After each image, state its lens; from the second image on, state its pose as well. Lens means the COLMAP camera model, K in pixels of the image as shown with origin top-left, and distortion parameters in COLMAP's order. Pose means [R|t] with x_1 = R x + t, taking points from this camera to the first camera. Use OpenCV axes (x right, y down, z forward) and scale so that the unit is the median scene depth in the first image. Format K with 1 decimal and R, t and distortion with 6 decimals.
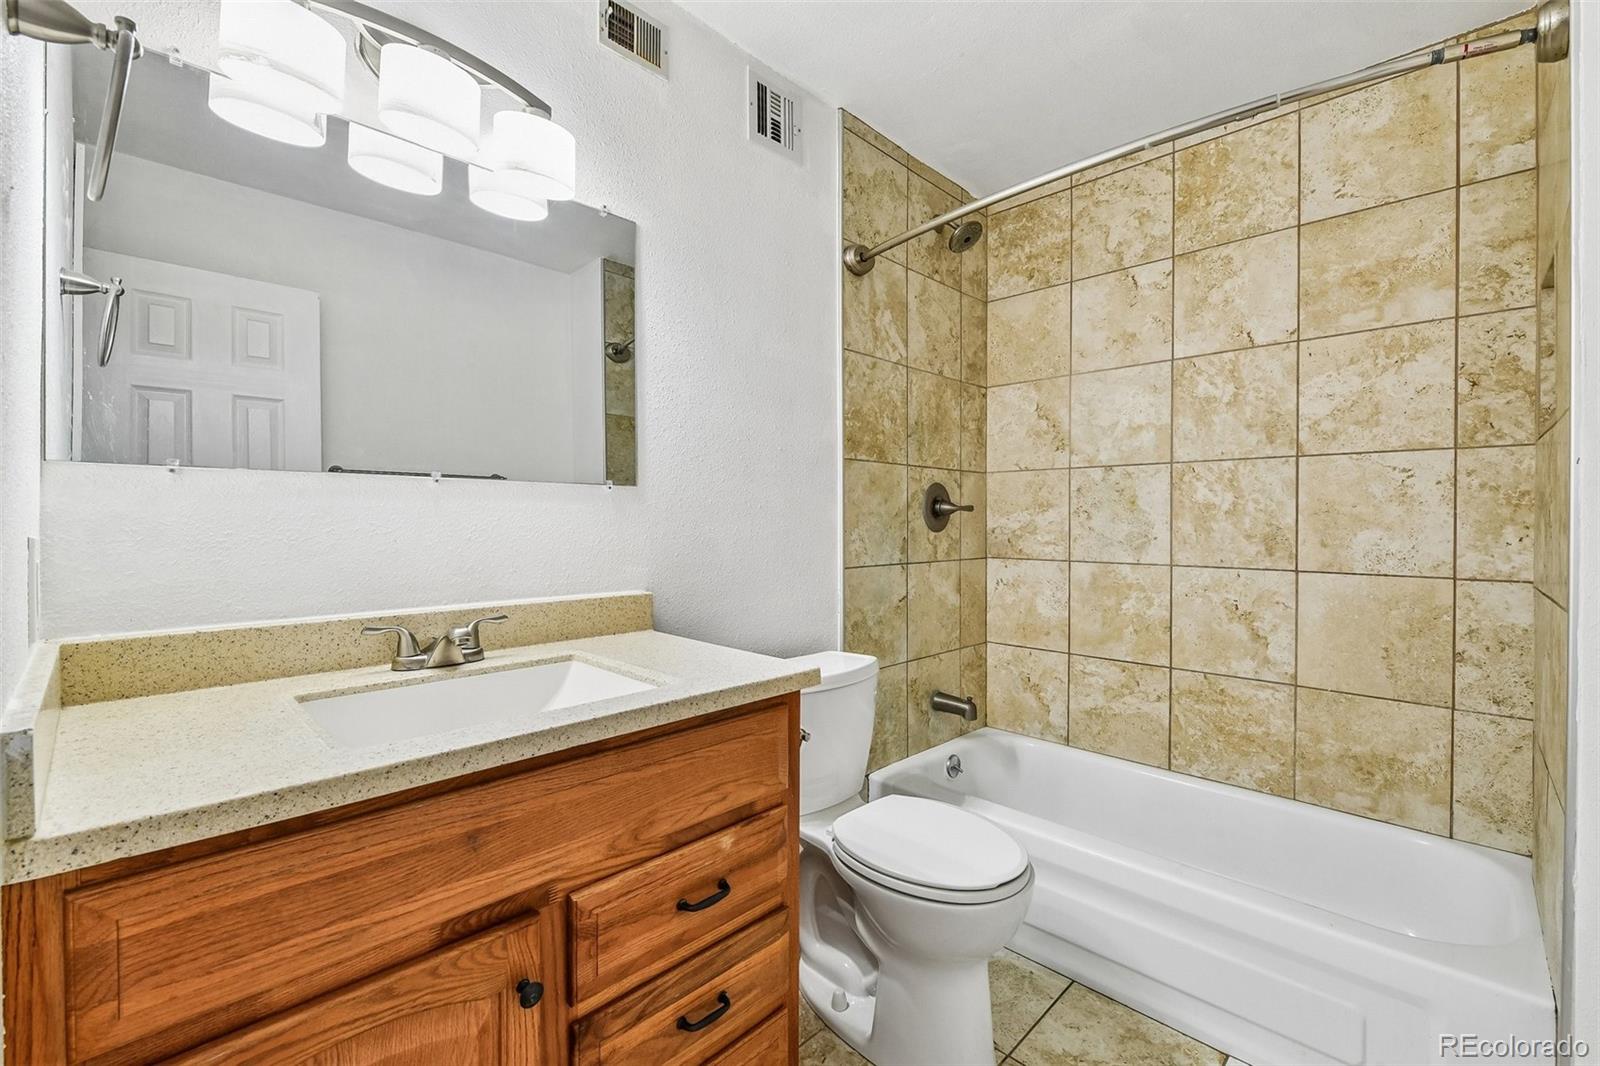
lens RADIAL K [[662.9, 0, 805.1], [0, 662.9, 530.0], [0, 0, 1]] dist [-0.001393, -0.002345]
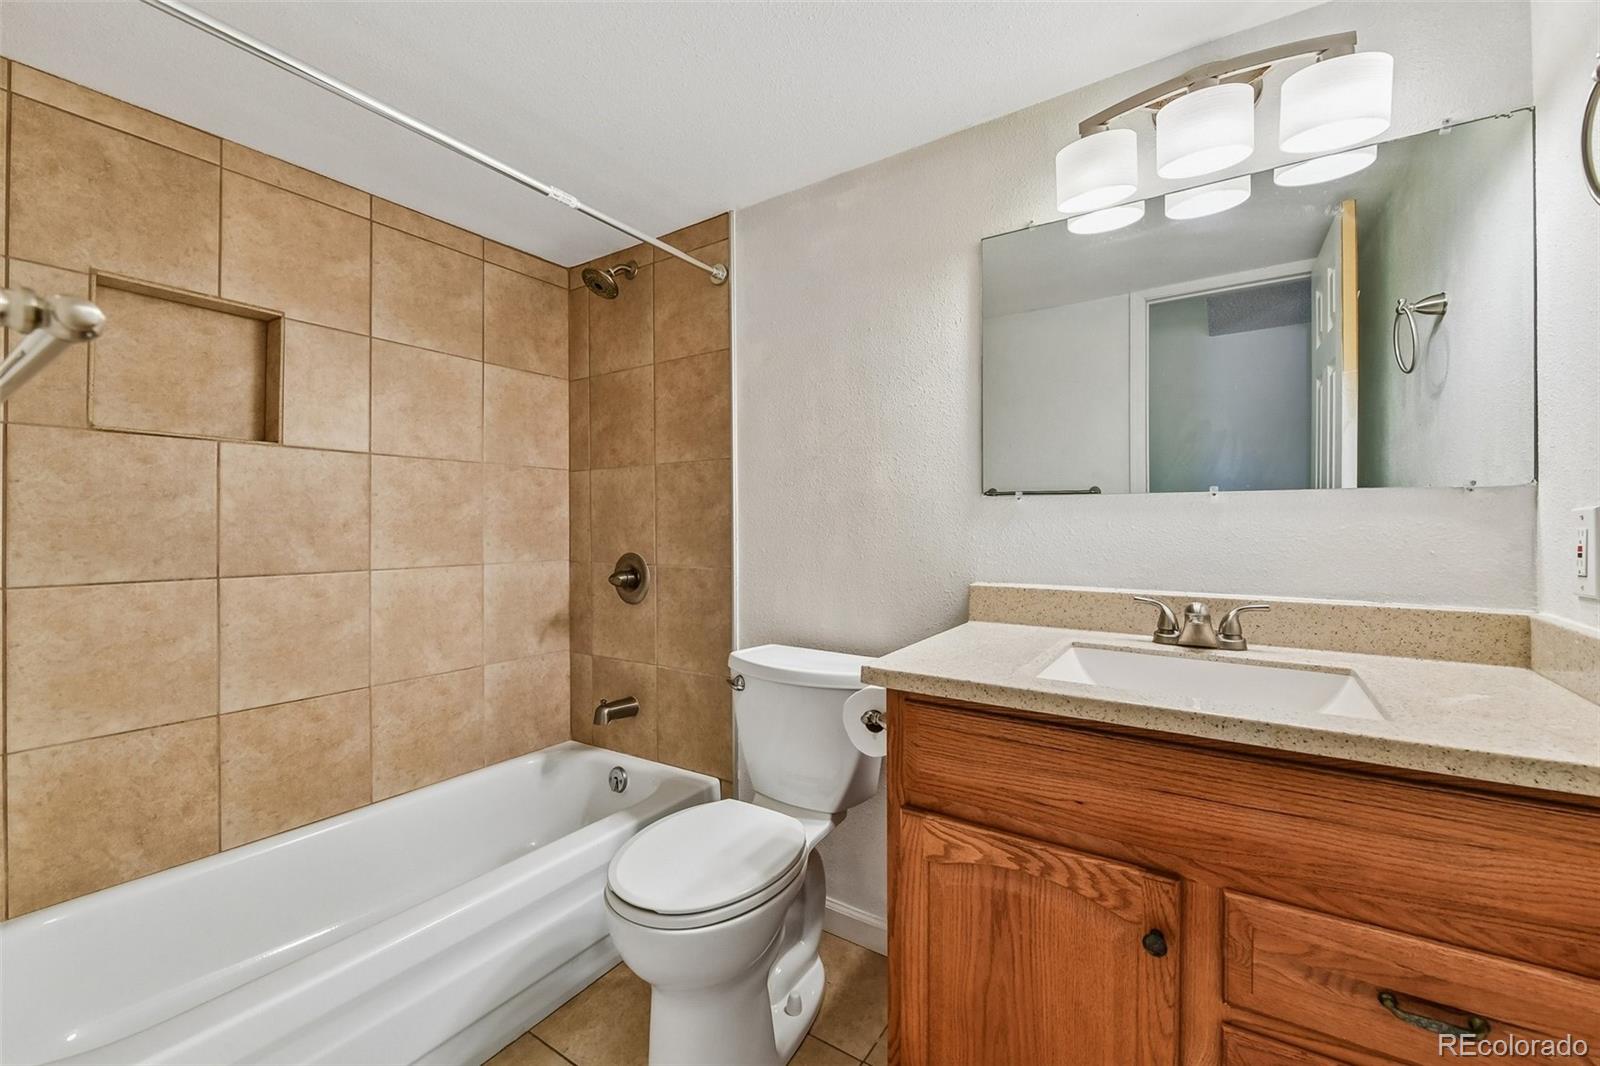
lens RADIAL K [[644.6, 0, 815.2], [0, 644.6, 521.9], [0, 0, 1]] dist [-0.004846, -0.002970]
pose [[0.196826, 0.018457, -0.980265, 0.388659], [0.000399, 0.999821, 0.018905, -0.026328], [0.980438, -0.004112, 0.196783, 0.161141]]
